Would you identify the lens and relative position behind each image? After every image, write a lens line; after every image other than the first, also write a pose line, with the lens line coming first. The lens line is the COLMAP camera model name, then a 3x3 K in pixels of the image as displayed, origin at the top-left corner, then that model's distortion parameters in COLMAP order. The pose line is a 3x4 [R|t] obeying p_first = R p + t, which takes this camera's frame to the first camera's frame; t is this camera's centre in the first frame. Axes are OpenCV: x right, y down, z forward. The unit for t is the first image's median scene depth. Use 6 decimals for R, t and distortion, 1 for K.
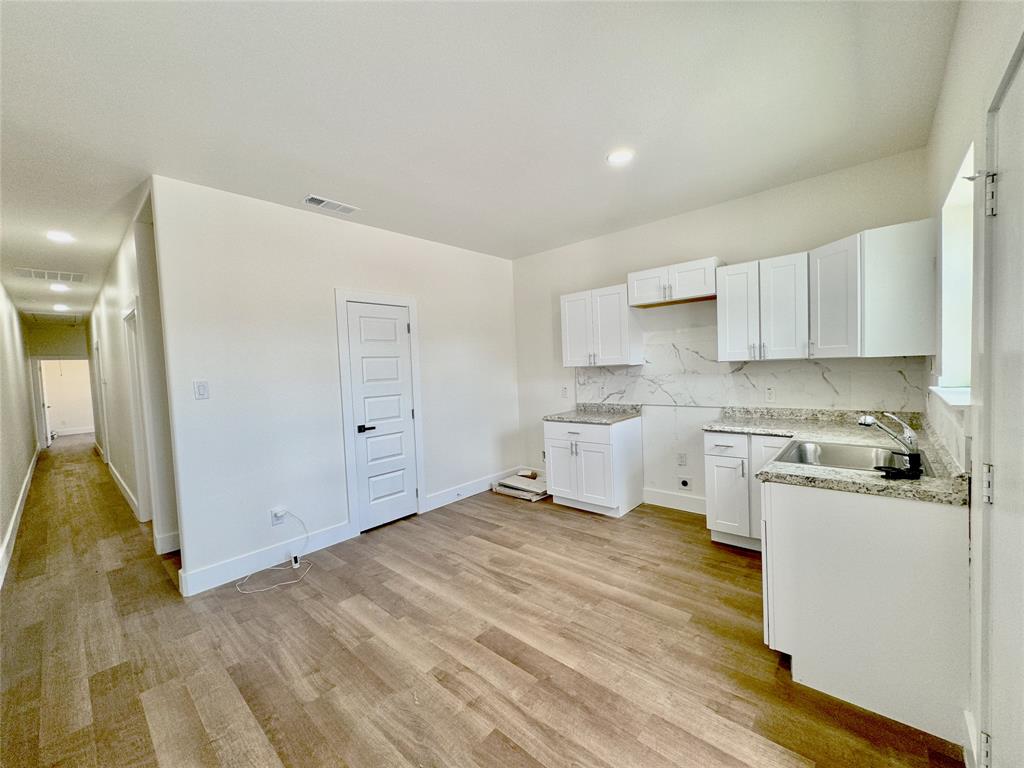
lens RADIAL K [[408.2, 0, 514.3], [0, 408.2, 384.9], [0, 0, 1]] dist [-0.001953, 0.000861]
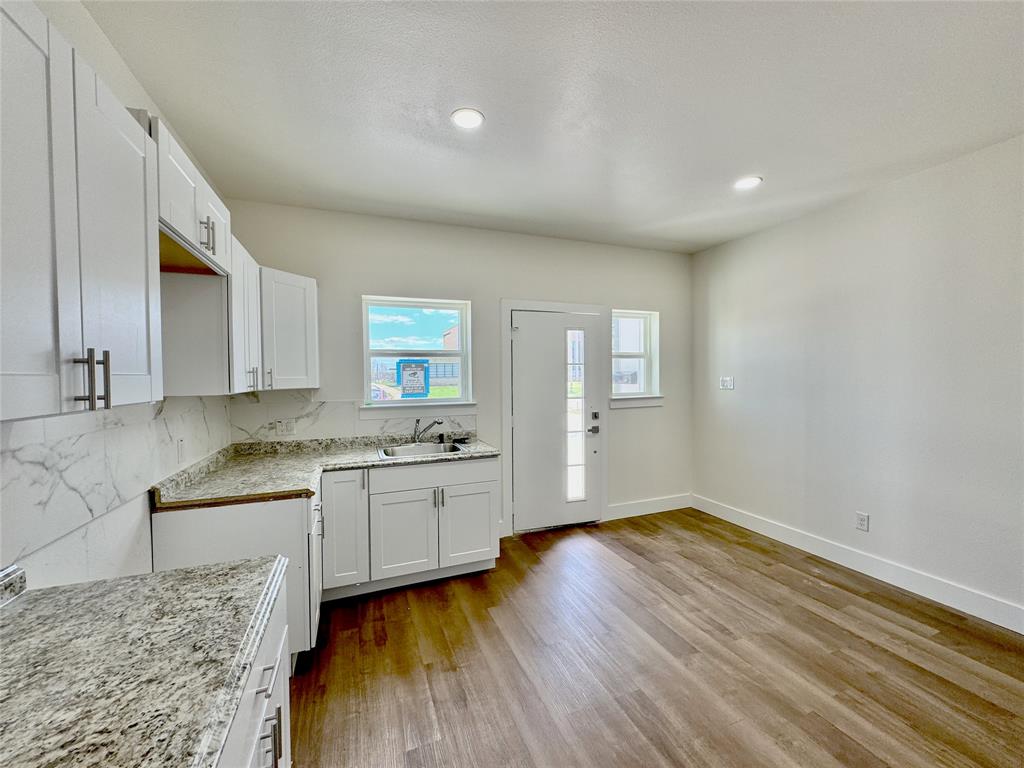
lens RADIAL K [[408.2, 0, 515.3], [0, 408.2, 383.0], [0, 0, 1]] dist [-0.001953, 0.000861]
pose [[-0.889624, 0.049597, 0.453993, -0.129731], [0.075176, 0.996429, 0.038455, -0.068883], [-0.450465, 0.068340, -0.890175, 1.439554]]
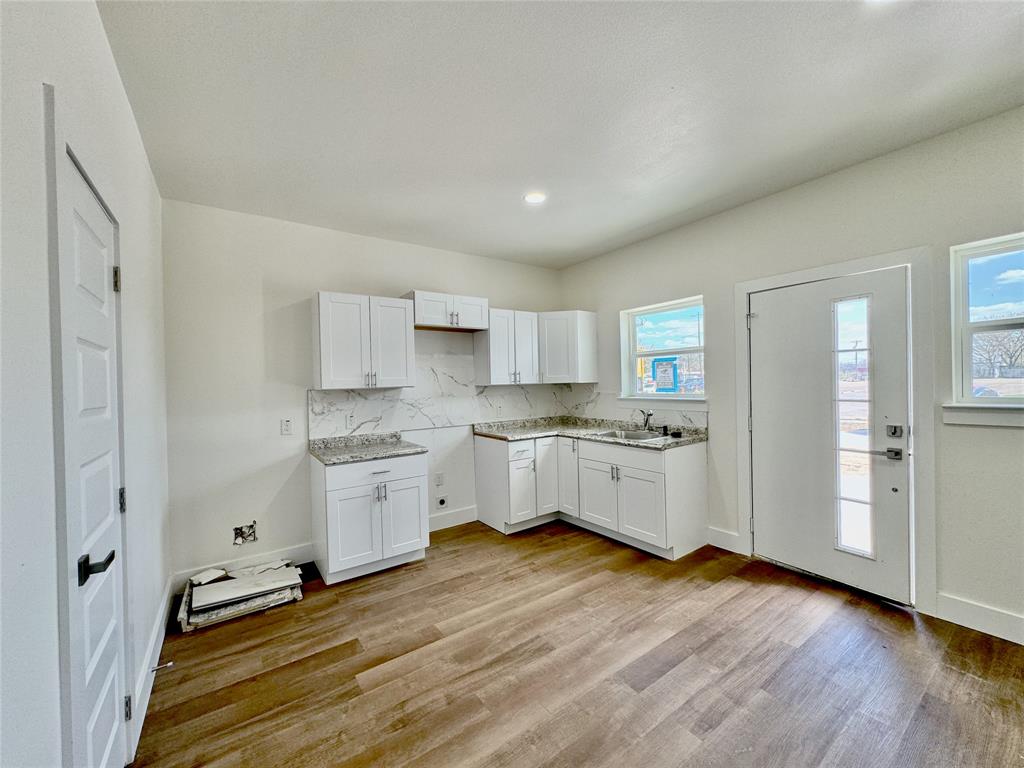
lens RADIAL K [[408.2, 0, 511.5], [0, 408.2, 382.5], [0, 0, 1]] dist [-0.001953, 0.000861]
pose [[0.225851, 0.038897, 0.973385, -0.716007], [0.060780, 0.996693, -0.053932, 0.005349], [-0.972264, 0.071343, 0.222740, 0.722193]]
